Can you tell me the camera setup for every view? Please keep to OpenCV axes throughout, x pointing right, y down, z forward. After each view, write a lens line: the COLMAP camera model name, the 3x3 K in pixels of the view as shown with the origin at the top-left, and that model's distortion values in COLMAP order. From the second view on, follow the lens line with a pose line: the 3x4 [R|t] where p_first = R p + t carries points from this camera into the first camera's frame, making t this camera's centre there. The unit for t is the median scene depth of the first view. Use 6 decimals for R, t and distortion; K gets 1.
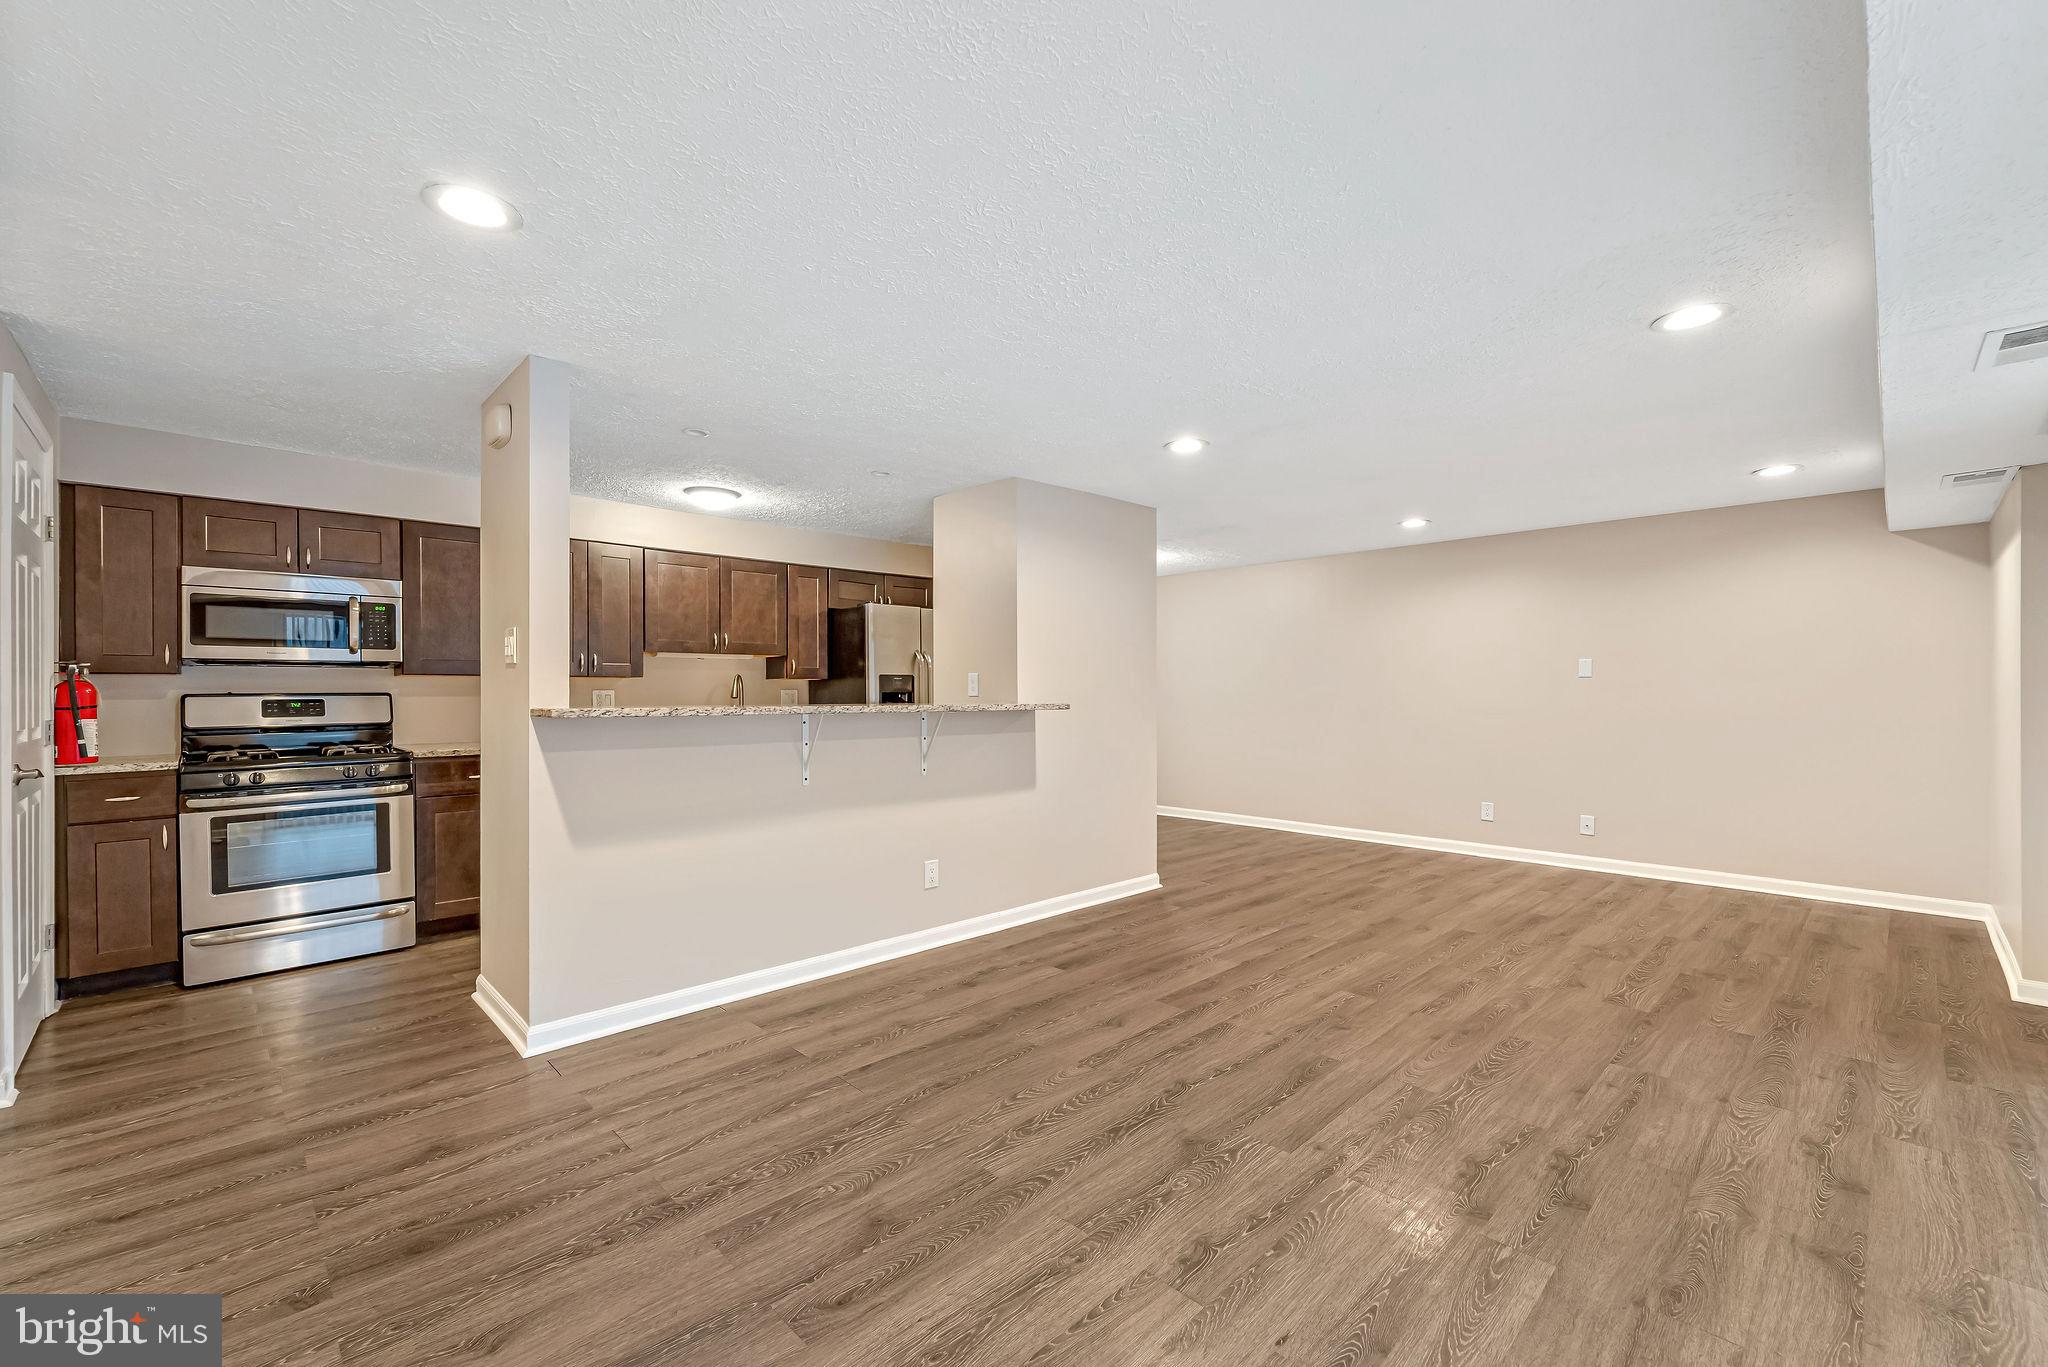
lens RADIAL K [[845.1, 0, 1022.9], [0, 845.1, 695.9], [0, 0, 1]] dist [0.000972, -0.000330]
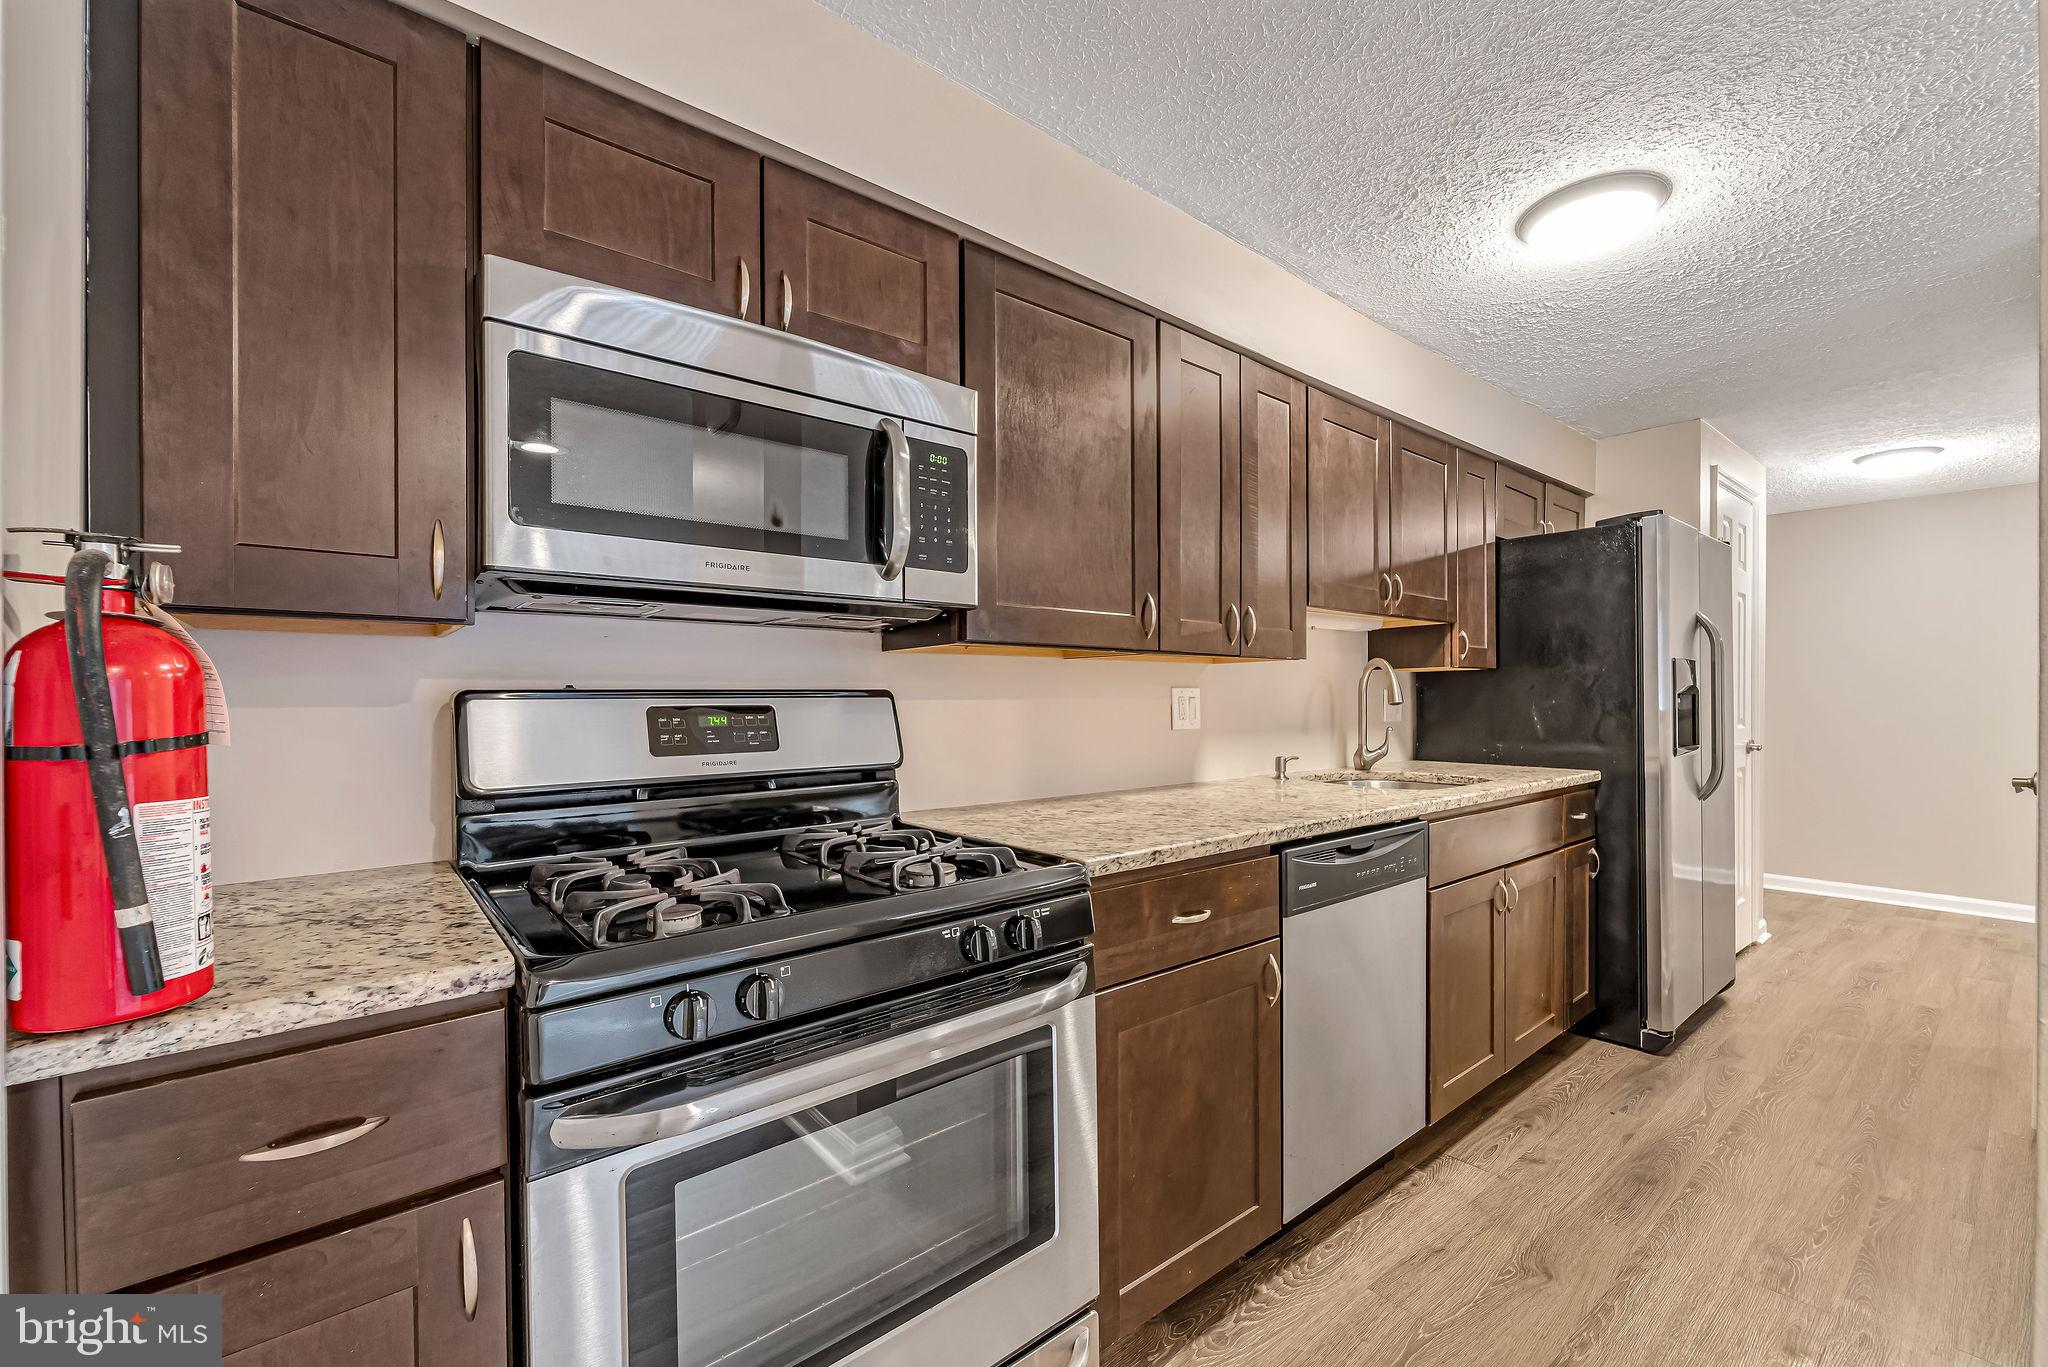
lens RADIAL K [[837.1, 0, 1029.0], [0, 837.1, 701.8], [0, 0, 1]] dist [0.002183, -0.000704]
pose [[0.996954, 0.002090, -0.077966, -0.850031], [-0.002025, 0.999998, 0.000907, 0.001865], [0.077968, -0.000746, 0.996956, 0.785484]]
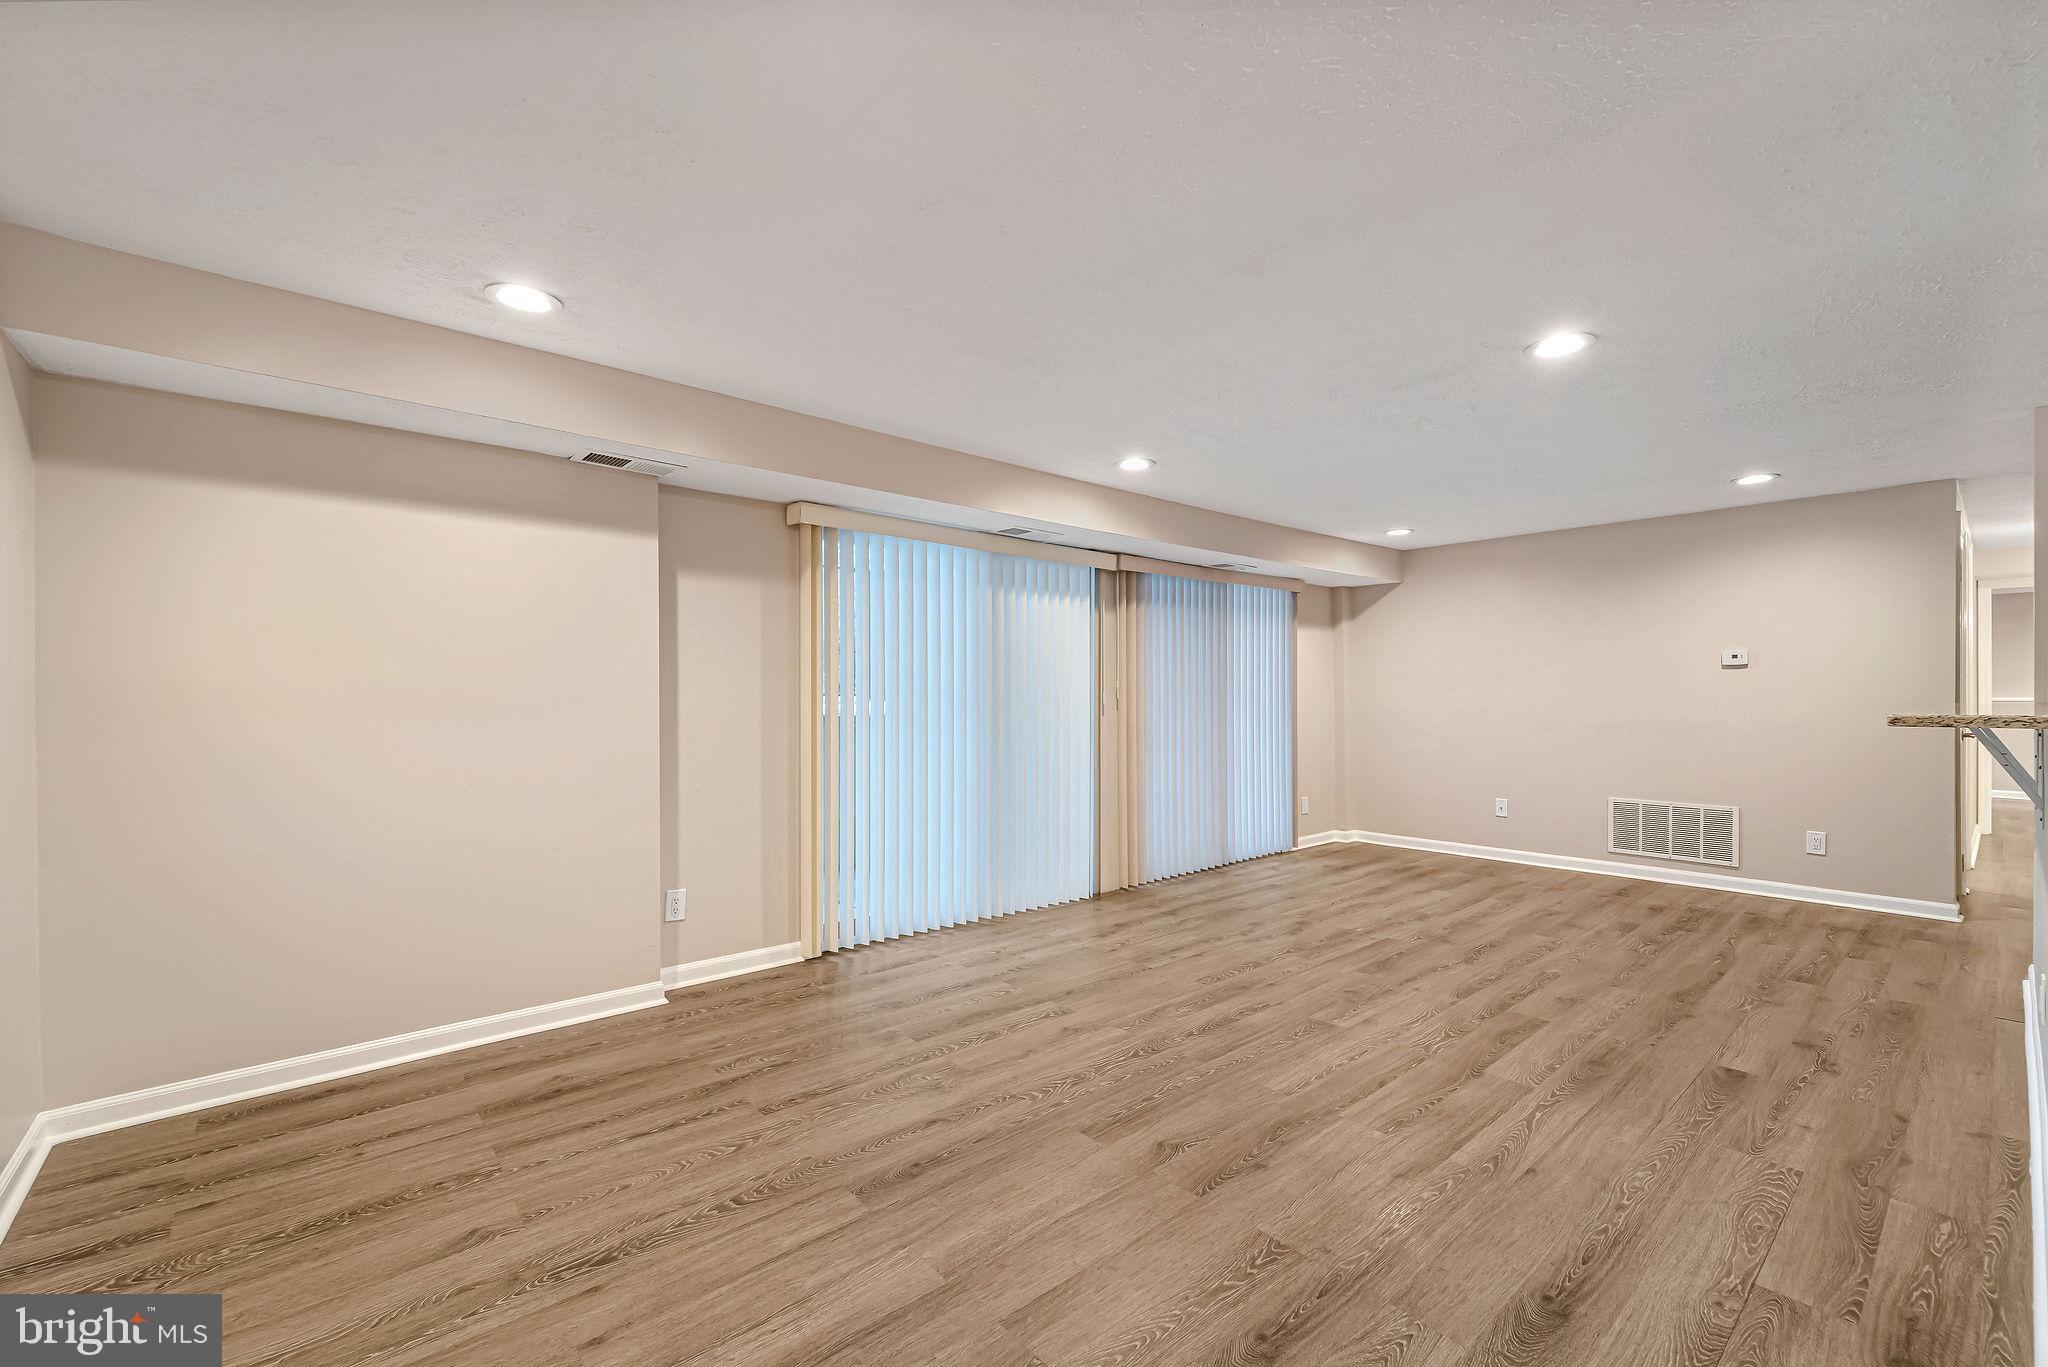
lens RADIAL K [[846.8, 0, 1020.1], [0, 846.8, 713.8], [0, 0, 1]] dist [0.003401, -0.000159]
pose [[-0.998206, 0.003900, 0.059741, 0.680196], [0.005501, 0.999630, 0.026655, -0.009918], [-0.059615, 0.026936, -0.997858, 1.946206]]
